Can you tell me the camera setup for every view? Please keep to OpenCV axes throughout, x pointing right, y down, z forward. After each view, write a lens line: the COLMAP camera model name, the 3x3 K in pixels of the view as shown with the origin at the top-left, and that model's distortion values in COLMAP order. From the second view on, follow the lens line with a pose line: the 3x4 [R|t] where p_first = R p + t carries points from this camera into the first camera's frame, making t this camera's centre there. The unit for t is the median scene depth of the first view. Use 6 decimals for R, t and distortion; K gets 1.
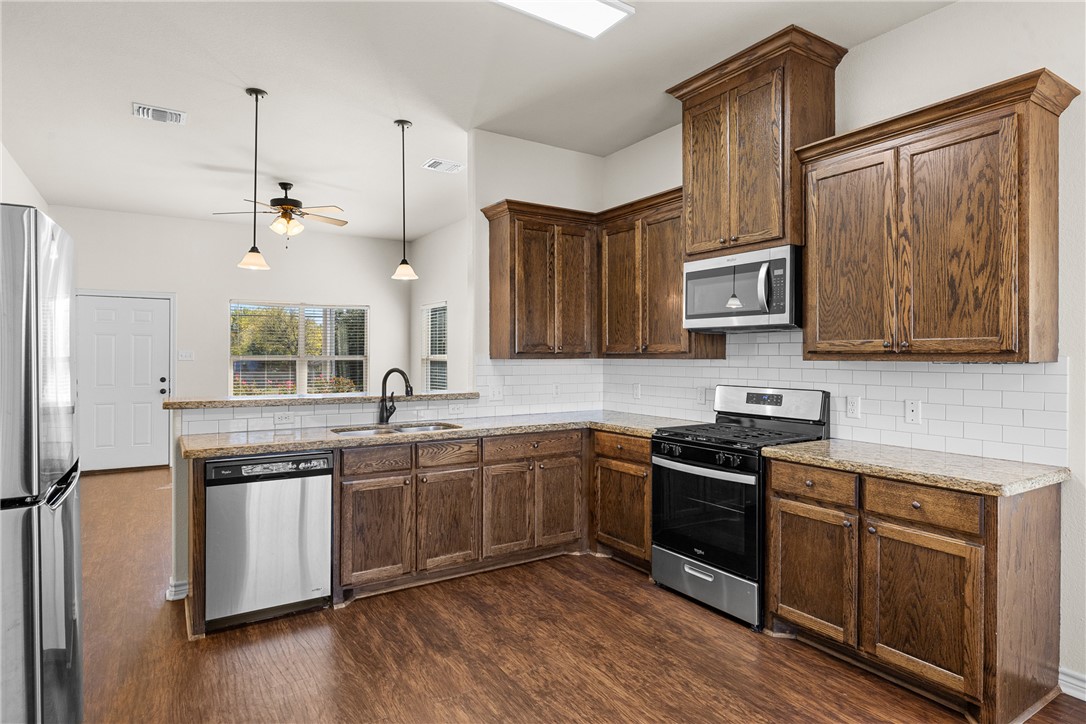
lens RADIAL K [[604.1, 0, 543.0], [0, 604.1, 362.0], [0, 0, 1]] dist [0.002937, -0.000171]
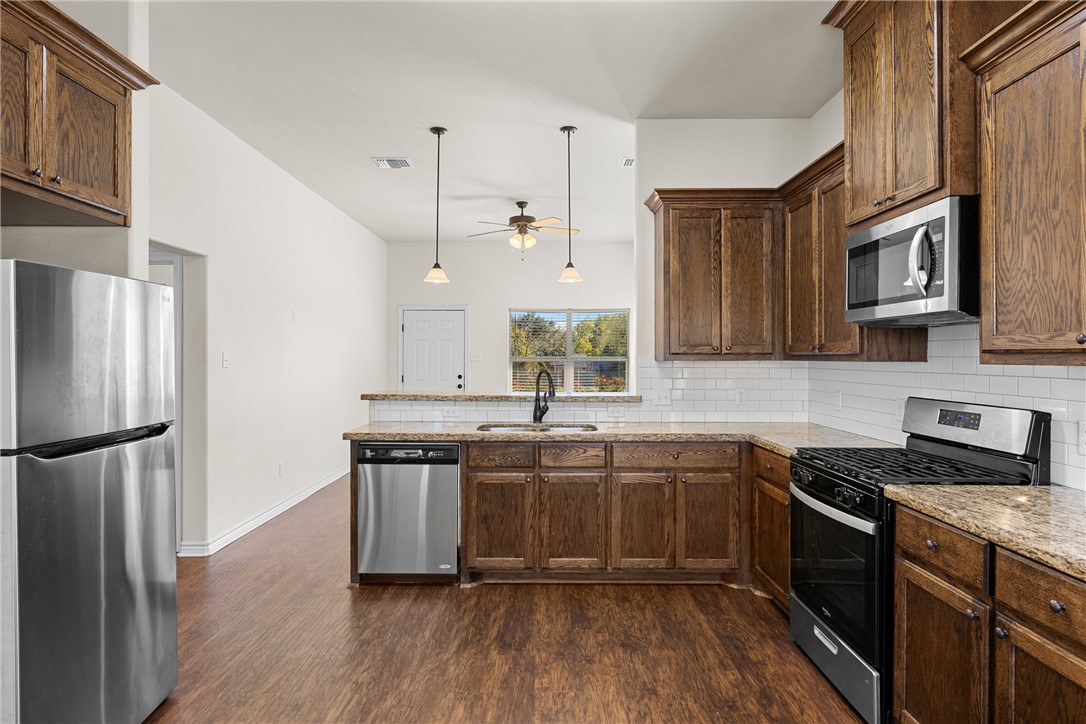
lens RADIAL K [[604.1, 0, 543.0], [0, 604.1, 362.0], [0, 0, 1]] dist [0.002937, -0.000171]
pose [[0.836749, 0.004820, -0.547566, 0.349569], [-0.006074, 0.999981, -0.000478, -0.001456], [0.547553, 0.003726, 0.836762, 0.147438]]
